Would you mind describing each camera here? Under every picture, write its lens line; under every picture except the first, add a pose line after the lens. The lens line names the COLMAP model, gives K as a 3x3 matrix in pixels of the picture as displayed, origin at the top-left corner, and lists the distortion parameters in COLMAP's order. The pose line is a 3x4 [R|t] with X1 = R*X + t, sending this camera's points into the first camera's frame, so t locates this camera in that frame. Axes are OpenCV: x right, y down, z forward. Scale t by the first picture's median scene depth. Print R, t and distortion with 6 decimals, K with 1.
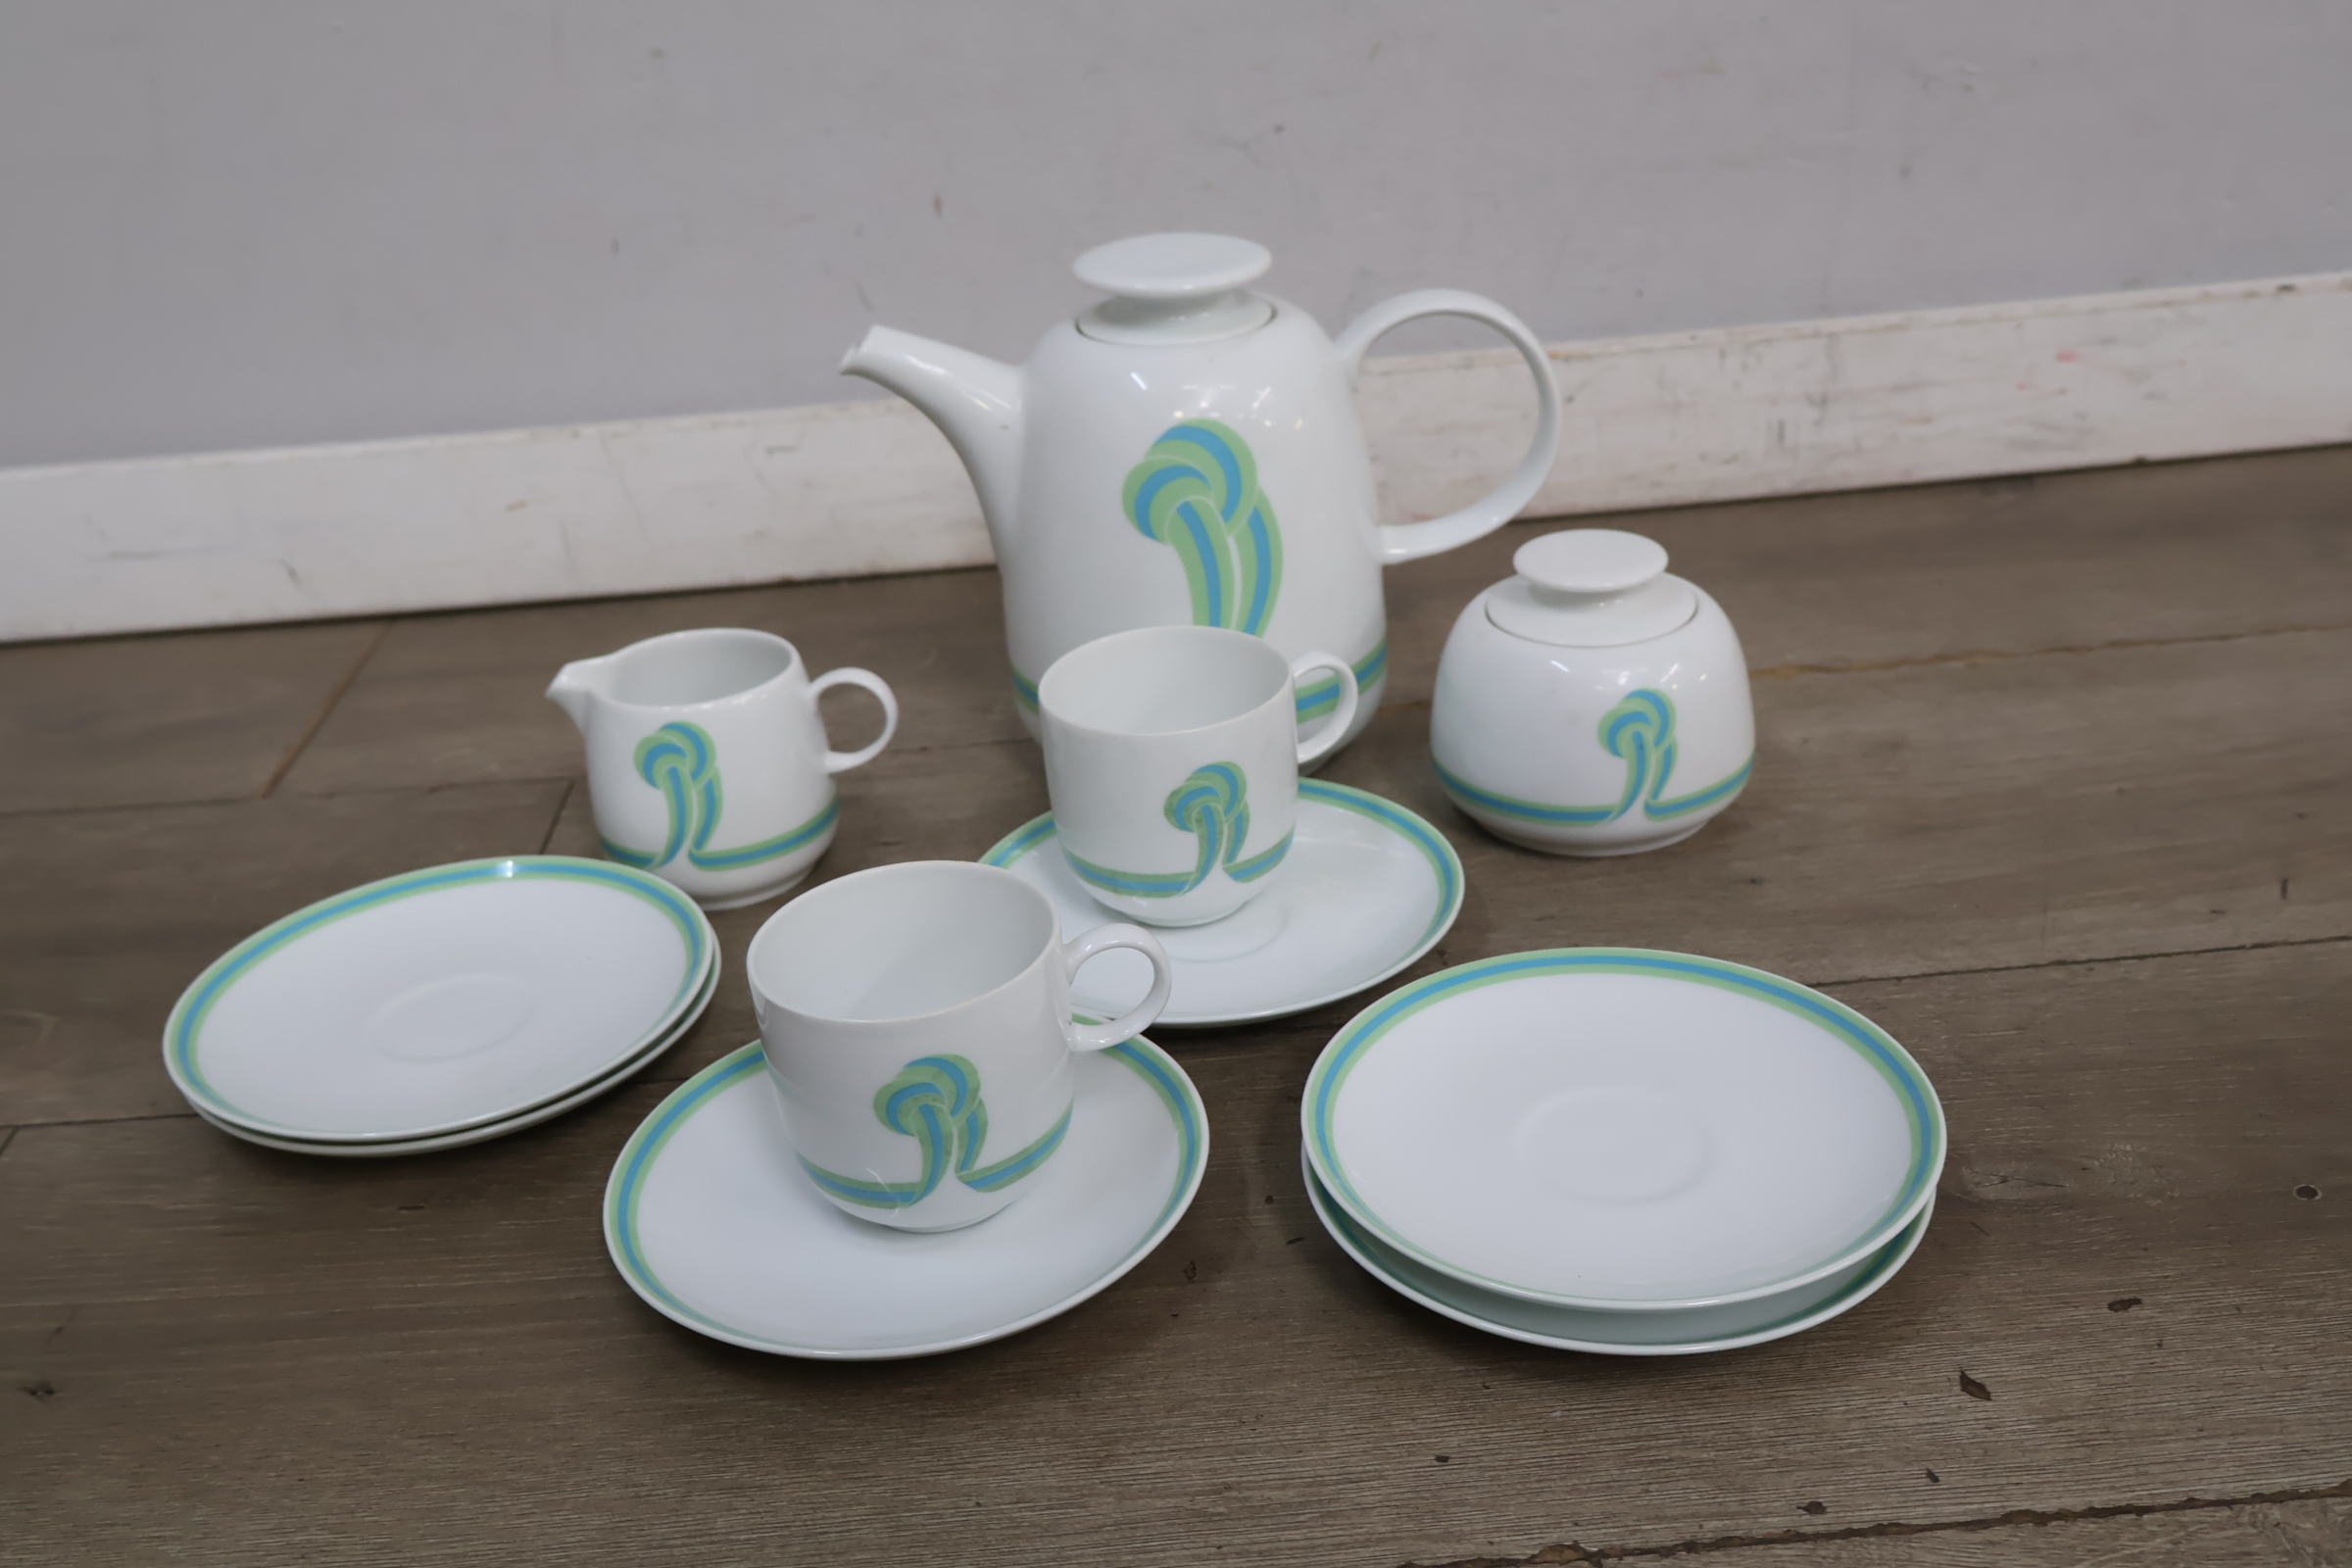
lens RADIAL K [[2342.2, 0, 1181.1], [0, 2342.2, 788.3], [0, 0, 1]] dist [0.005244, 0.000000]
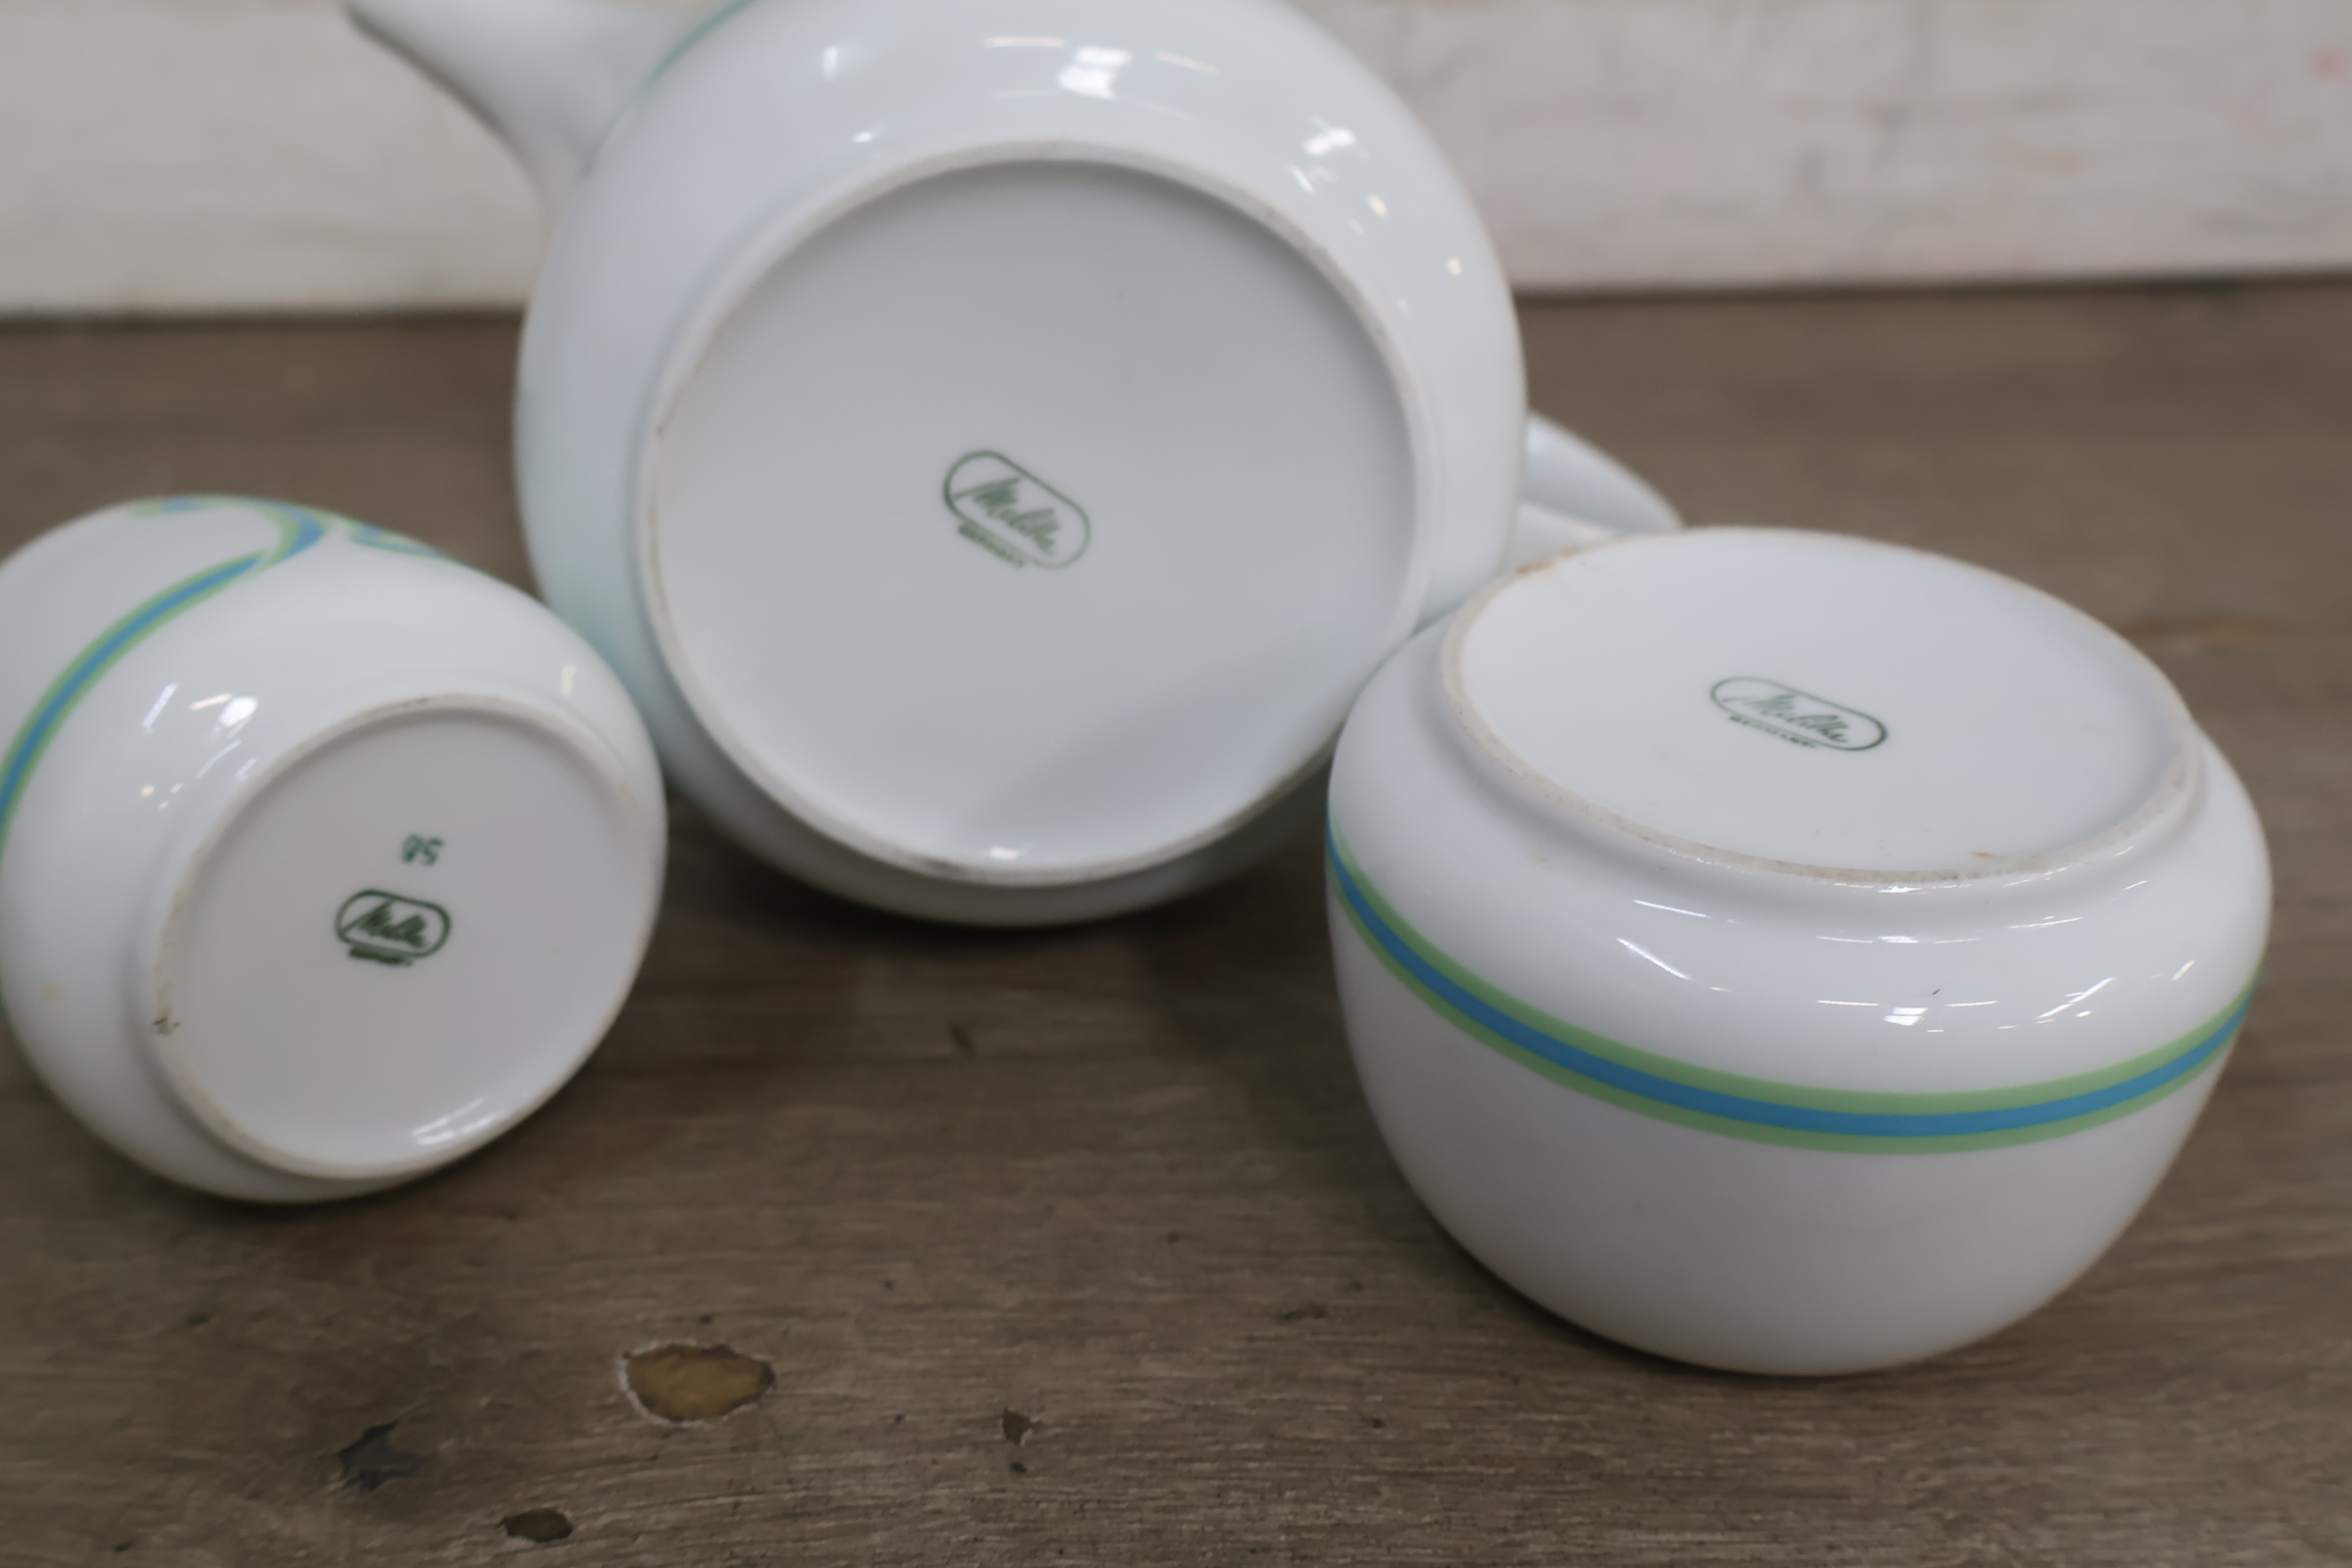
lens RADIAL K [[2342.2, 0, 1163.9], [0, 2342.2, 792.7], [0, 0, 1]] dist [0.005244, 0.000000]
pose [[0.996018, 0.053949, 0.070976, 0.094807], [-0.059986, 0.994499, 0.085874, -0.057776], [-0.065953, -0.089790, 0.993775, 0.589192]]
